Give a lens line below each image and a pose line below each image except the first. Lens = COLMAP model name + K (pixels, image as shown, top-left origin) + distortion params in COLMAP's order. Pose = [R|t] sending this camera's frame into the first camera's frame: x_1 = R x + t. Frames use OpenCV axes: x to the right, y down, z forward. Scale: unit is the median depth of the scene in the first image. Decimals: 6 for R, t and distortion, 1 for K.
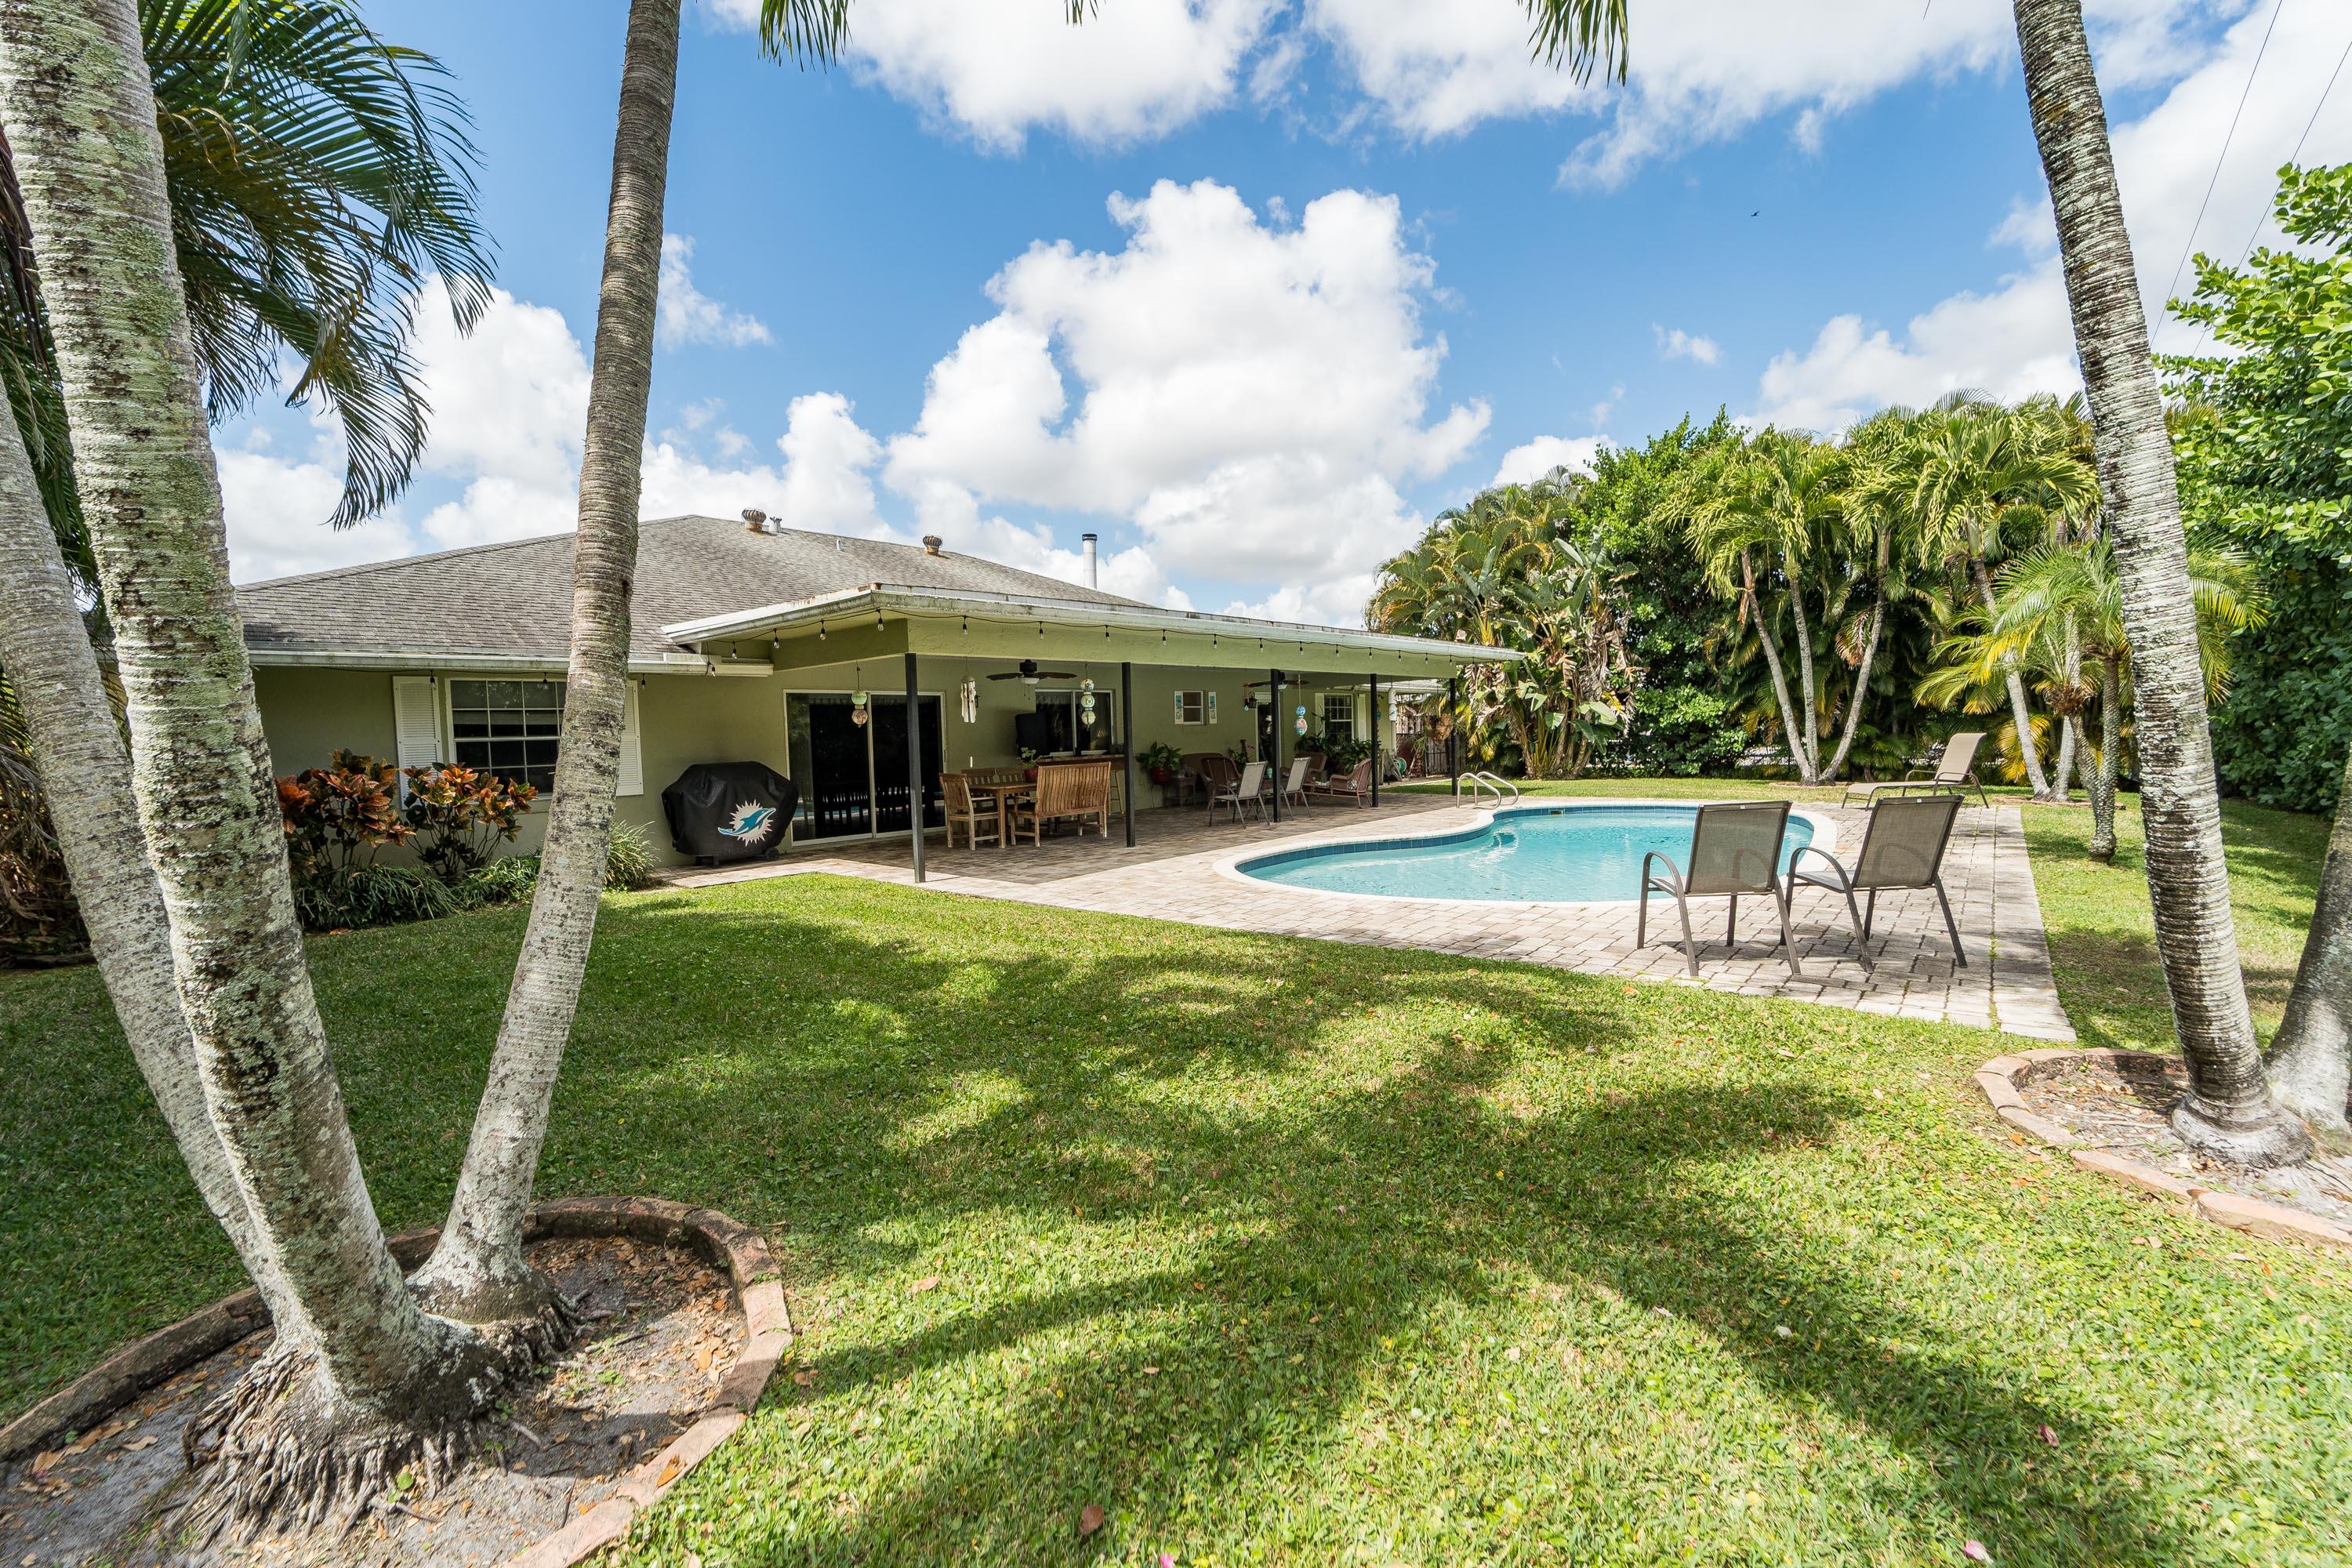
lens RADIAL K [[966.1, 0, 1219.7], [0, 966.1, 746.9], [0, 0, 1]] dist [-0.019787, 0.001215]
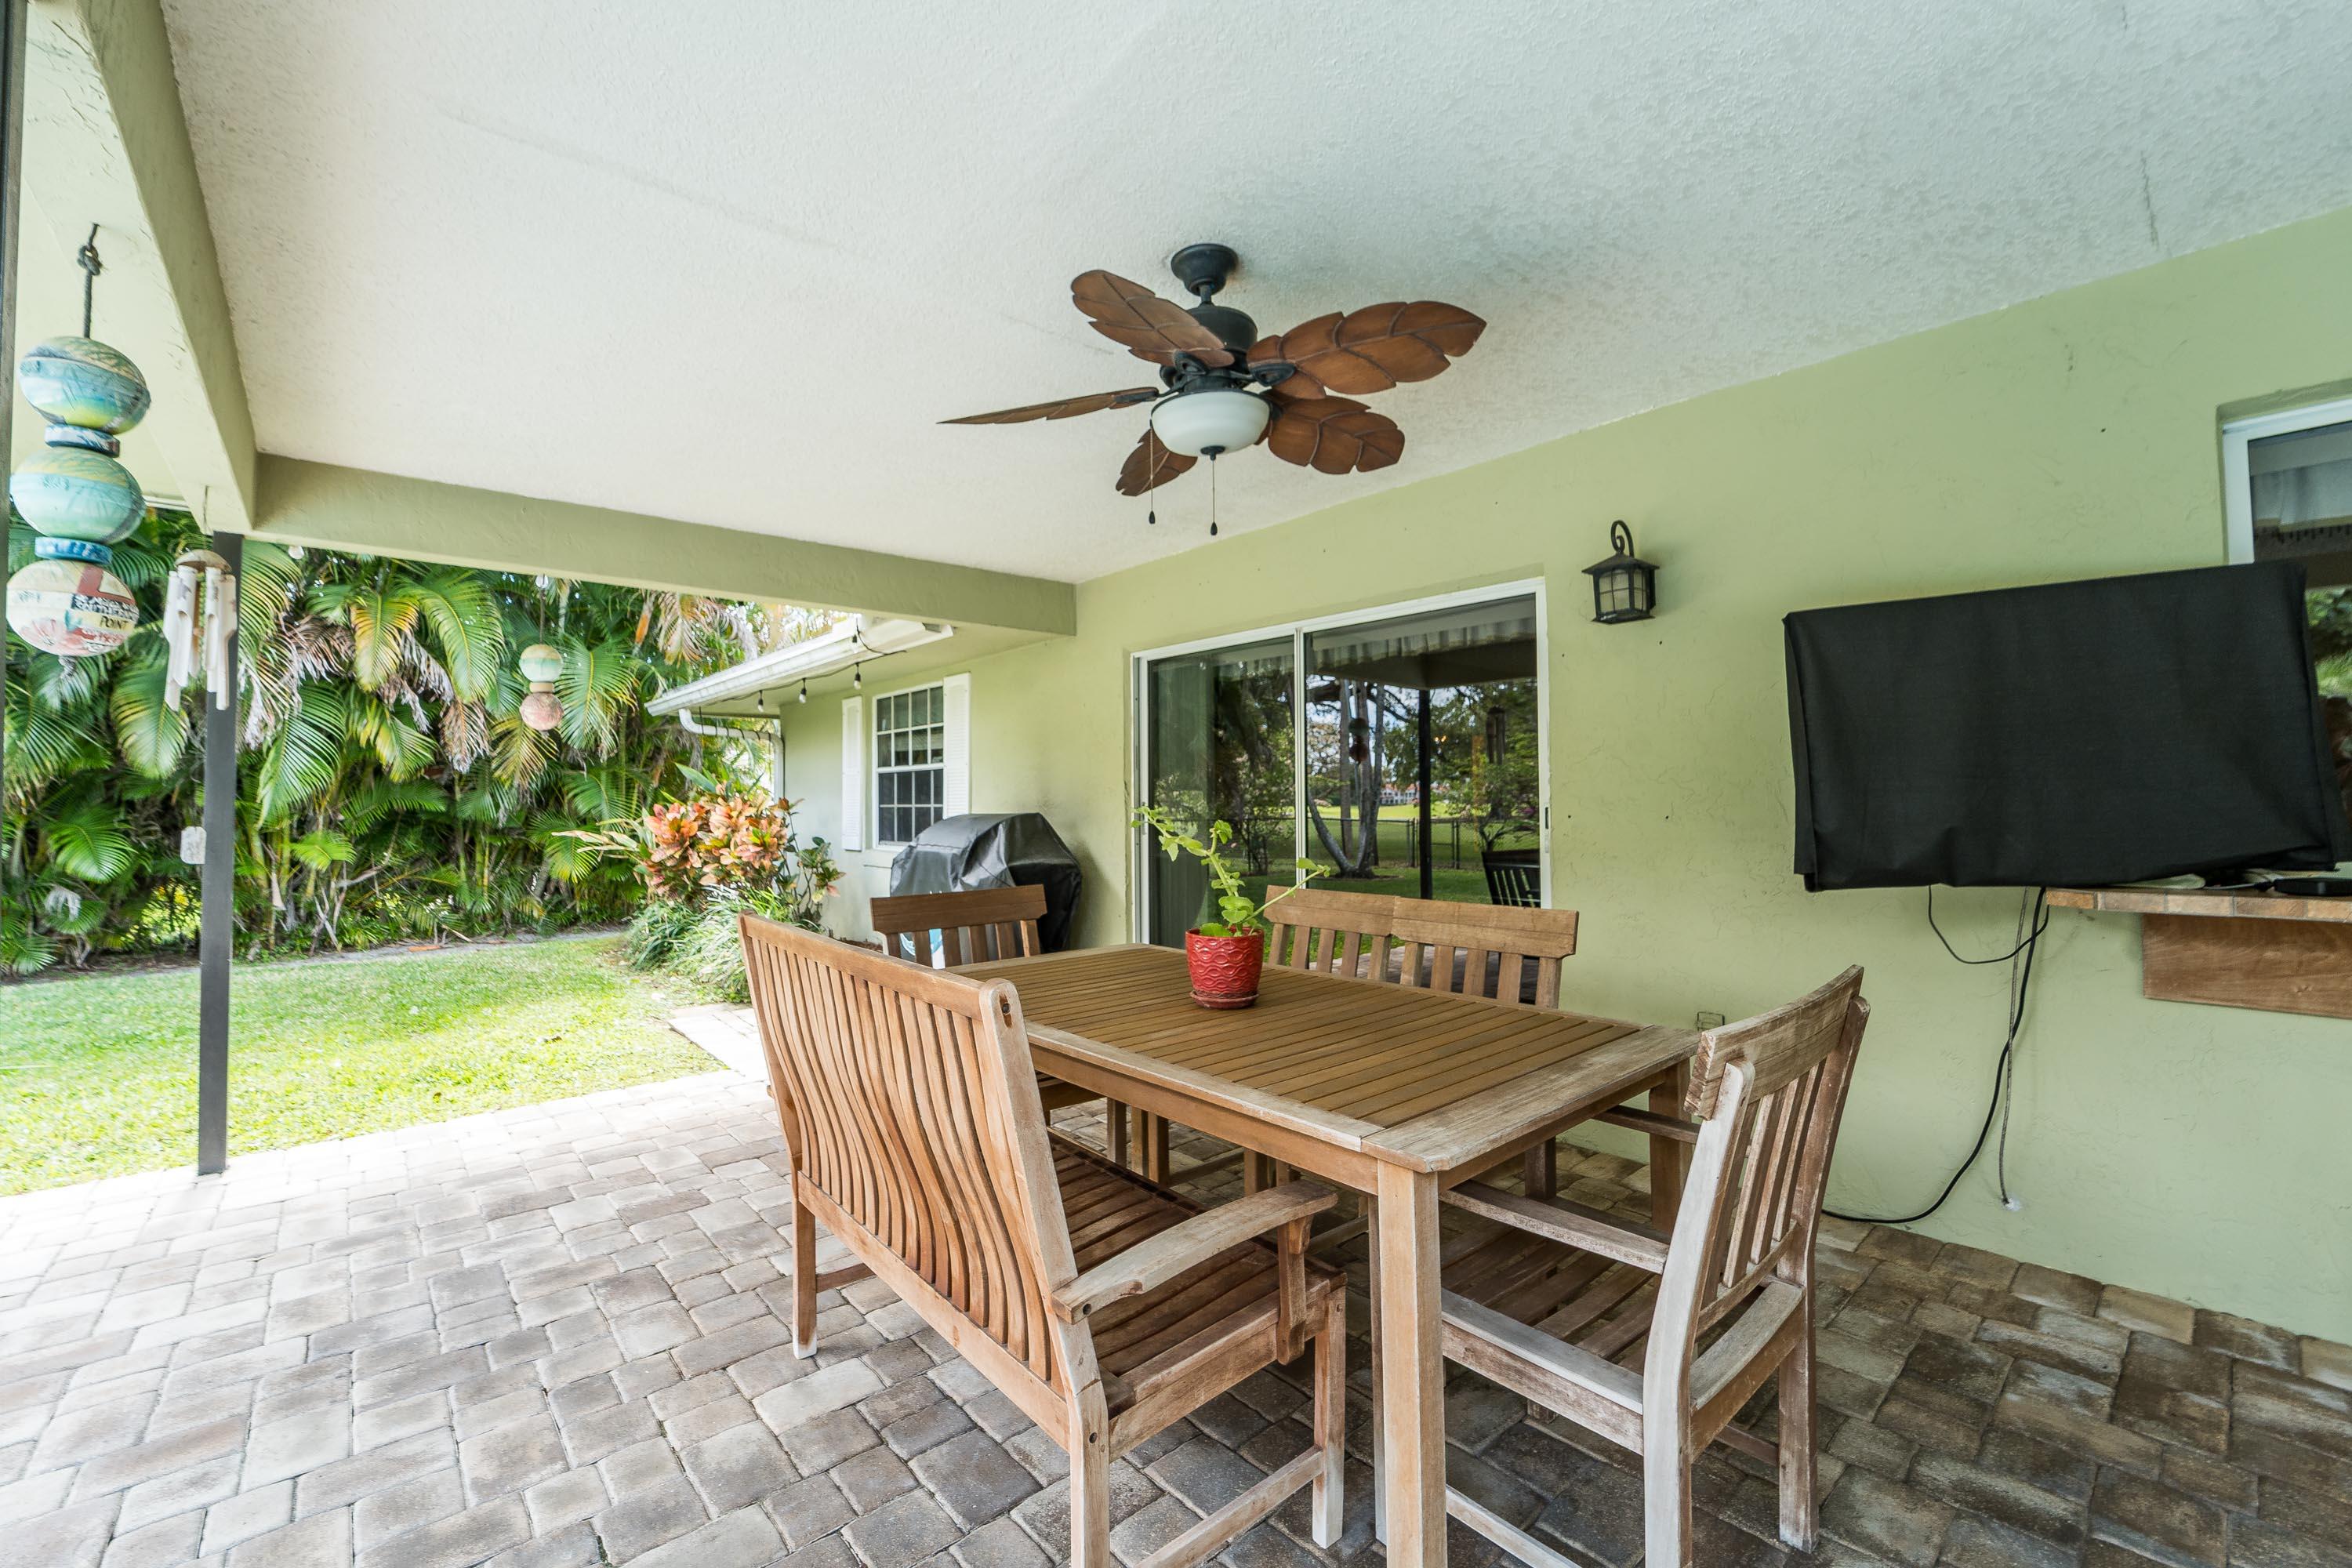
lens RADIAL K [[966.1, 0, 1197.0], [0, 966.1, 778.5], [0, 0, 1]] dist [-0.019787, 0.001215]
pose [[-0.170340, 0.004618, -0.985374, -0.016710], [-0.005919, 0.999966, 0.005709, -0.003646], [0.985368, 0.006805, -0.170307, 0.723711]]
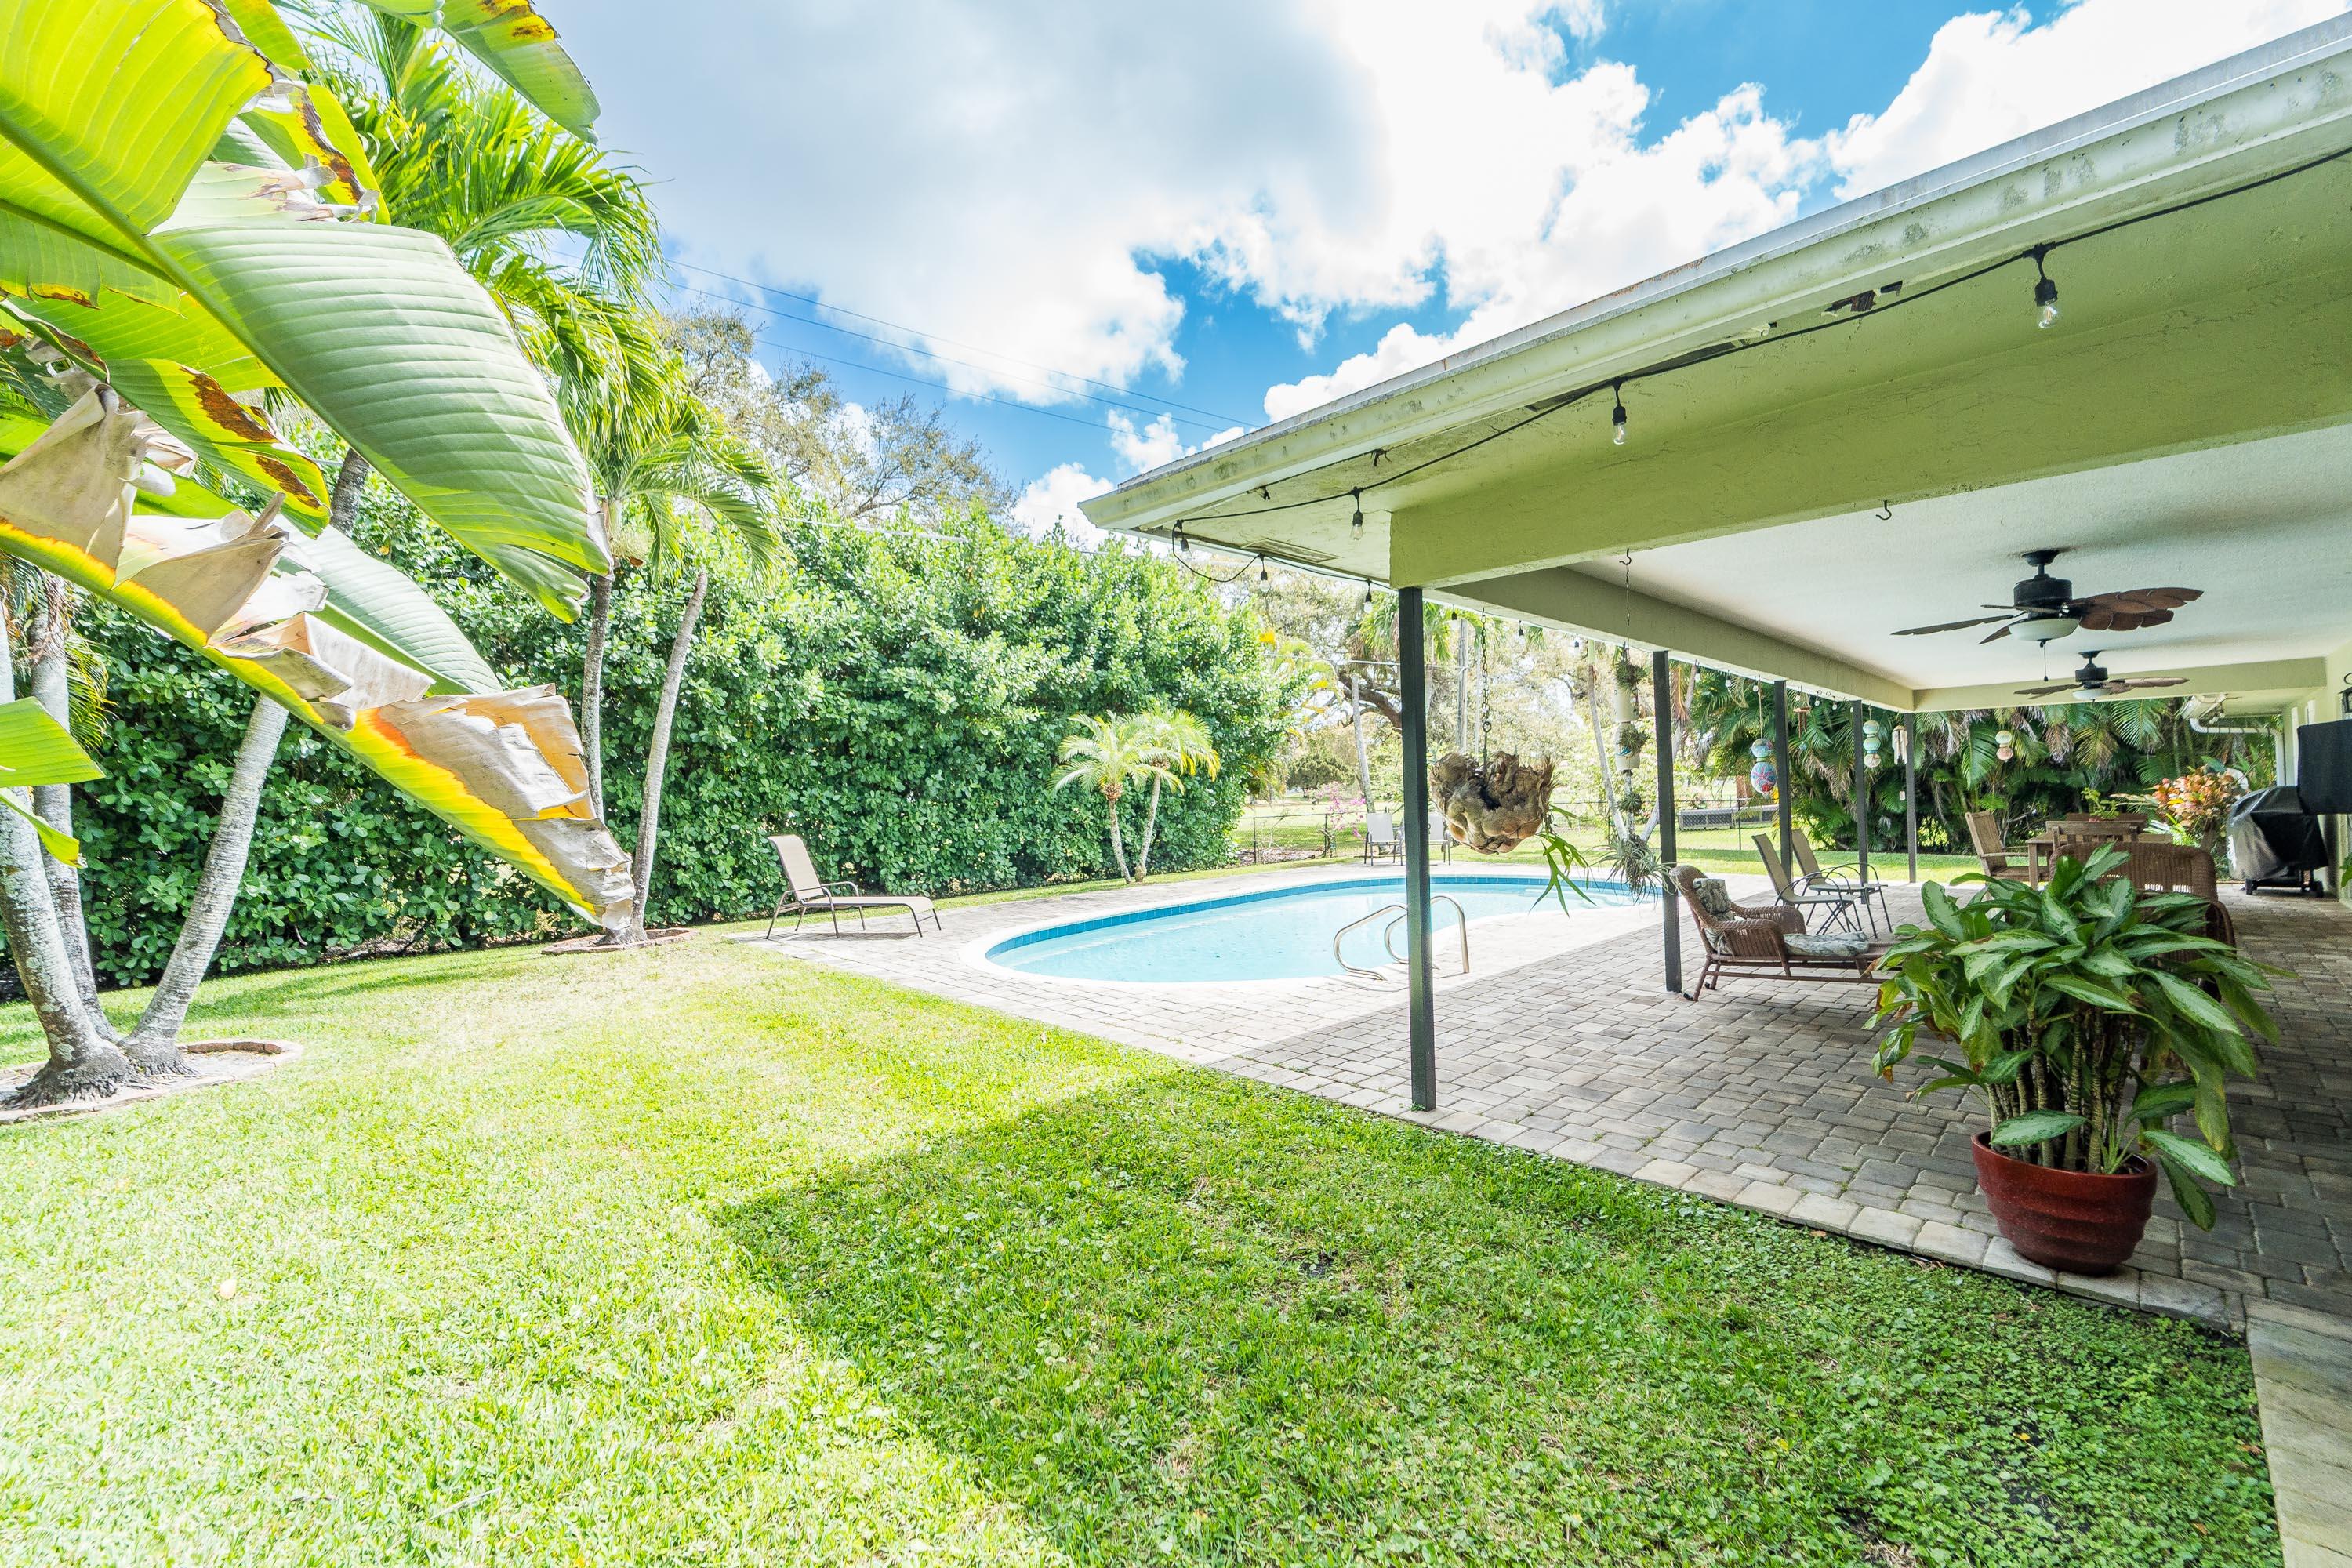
lens RADIAL K [[966.1, 0, 1150.7], [0, 966.1, 787.7], [0, 0, 1]] dist [-0.019787, 0.001215]
pose [[-0.989092, 0.049519, 0.138723, 0.271060], [0.051495, 0.998616, 0.010688, -0.029732], [-0.138002, 0.017715, -0.990273, 1.250204]]
